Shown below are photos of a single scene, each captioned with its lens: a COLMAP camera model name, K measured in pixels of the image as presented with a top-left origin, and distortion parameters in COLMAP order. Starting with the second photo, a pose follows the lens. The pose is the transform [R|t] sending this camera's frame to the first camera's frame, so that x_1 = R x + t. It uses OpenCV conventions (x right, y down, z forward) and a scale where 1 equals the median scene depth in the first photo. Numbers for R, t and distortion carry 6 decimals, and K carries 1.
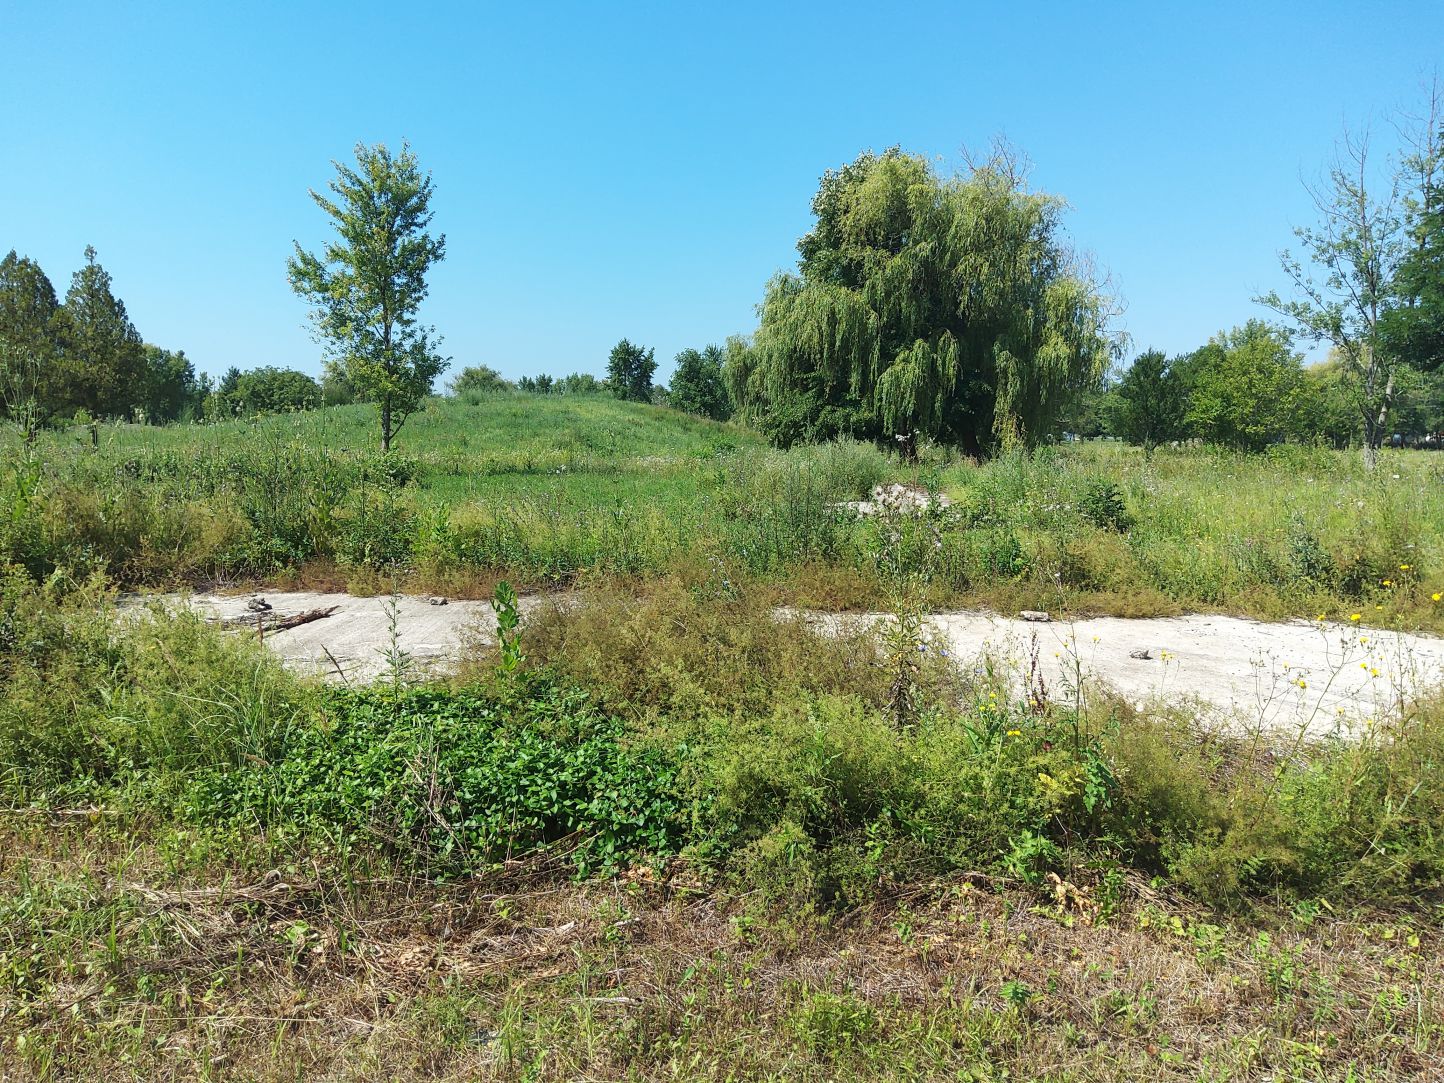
lens RADIAL K [[1083.1, 0, 719.9], [0, 1083.1, 540.1], [0, 0, 1]] dist [0.054967, -0.011170]
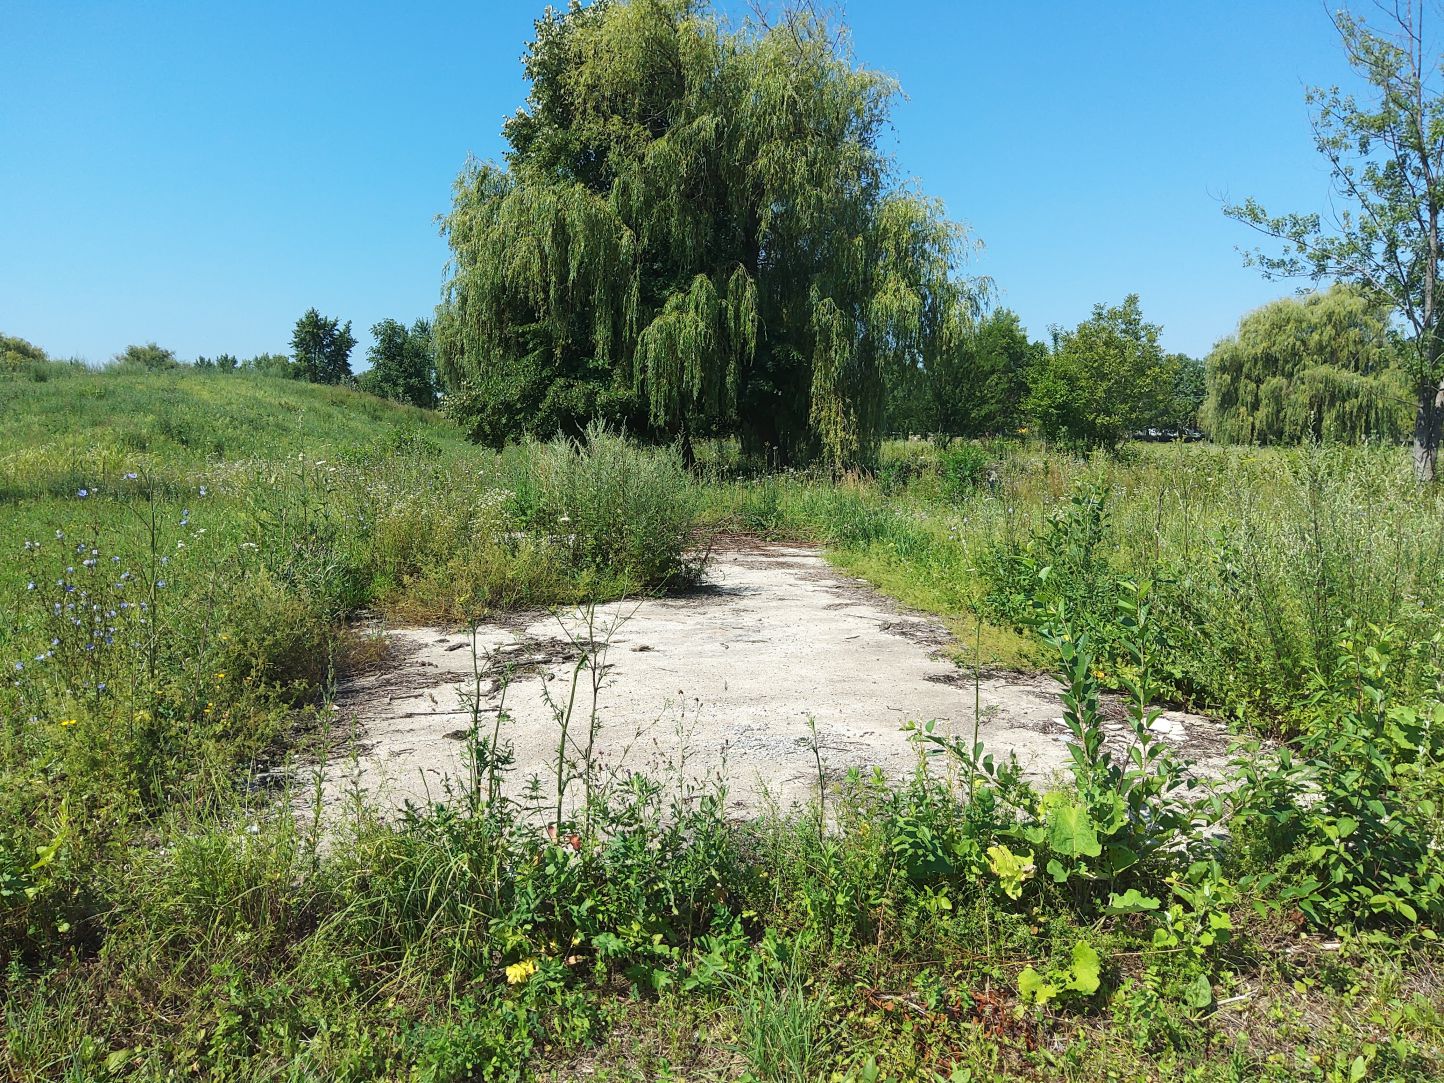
lens RADIAL K [[1083.1, 0, 716.8], [0, 1083.1, 585.1], [0, 0, 1]] dist [0.054967, -0.011170]
pose [[0.972207, -0.032431, 0.231867, 0.038645], [0.021386, 0.998520, 0.049995, -0.034567], [-0.233145, -0.043647, 0.971462, 0.365612]]
